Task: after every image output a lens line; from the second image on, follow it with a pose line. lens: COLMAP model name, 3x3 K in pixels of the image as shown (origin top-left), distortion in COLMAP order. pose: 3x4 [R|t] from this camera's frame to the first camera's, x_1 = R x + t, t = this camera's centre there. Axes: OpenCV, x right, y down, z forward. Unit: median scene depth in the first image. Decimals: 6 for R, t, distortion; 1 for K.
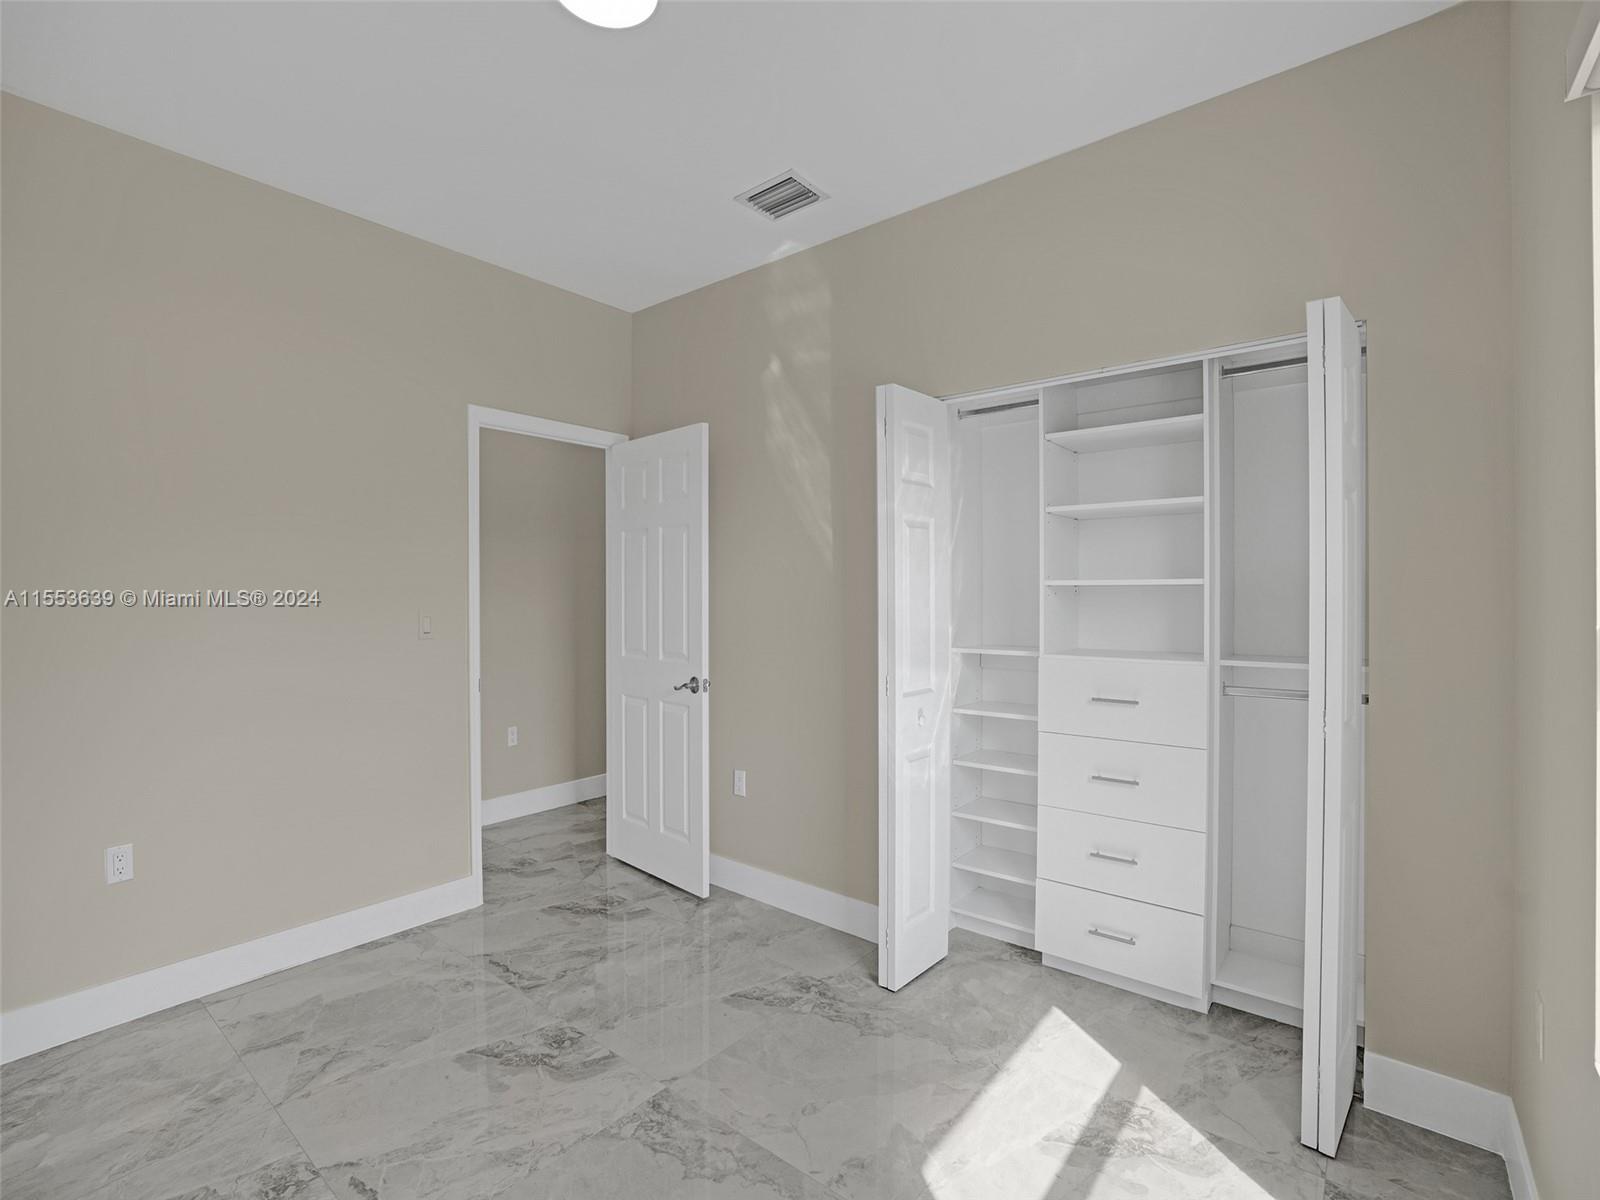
lens RADIAL K [[737.6, 0, 793.0], [0, 737.6, 580.2], [0, 0, 1]] dist [-0.063235, 0.019504]
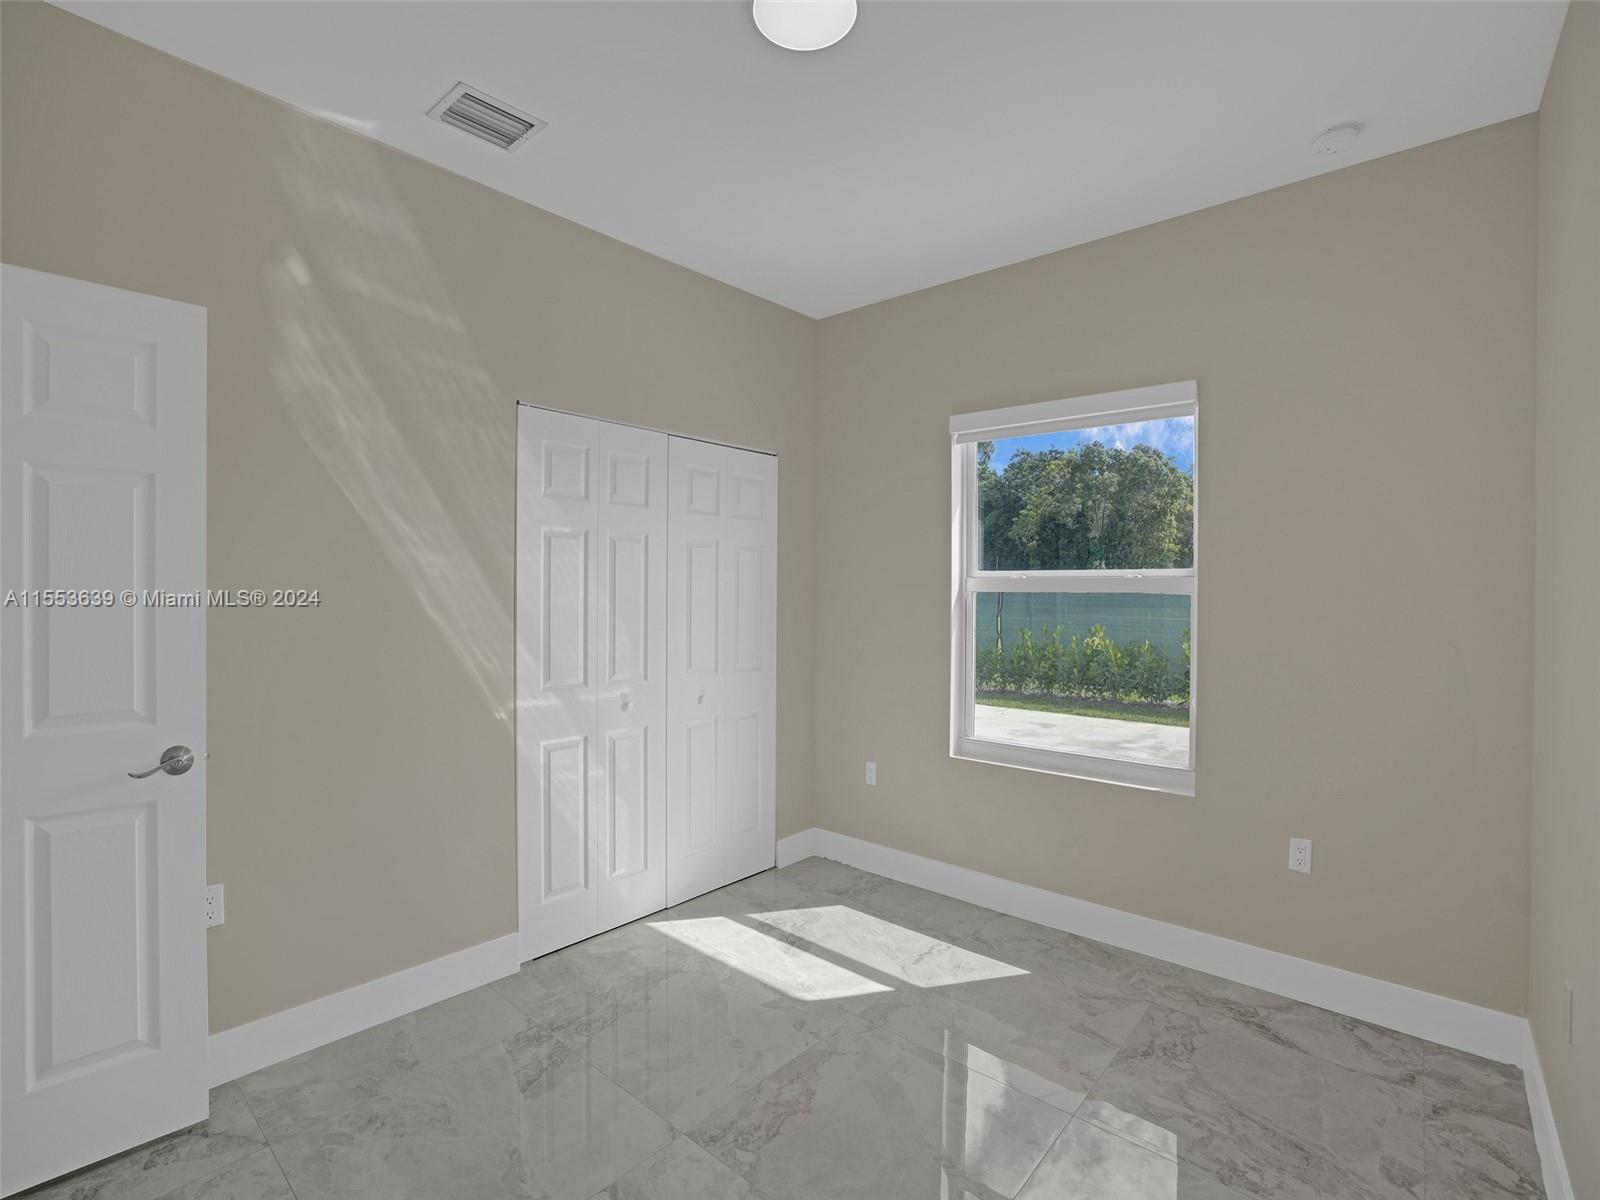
lens RADIAL K [[737.6, 0, 806.0], [0, 737.6, 583.3], [0, 0, 1]] dist [-0.063235, 0.019504]
pose [[0.037892, 0.016795, 0.999141, -1.116345], [-0.015146, 0.999754, -0.016231, 0.014117], [-0.999167, -0.014518, 0.038137, 0.834969]]
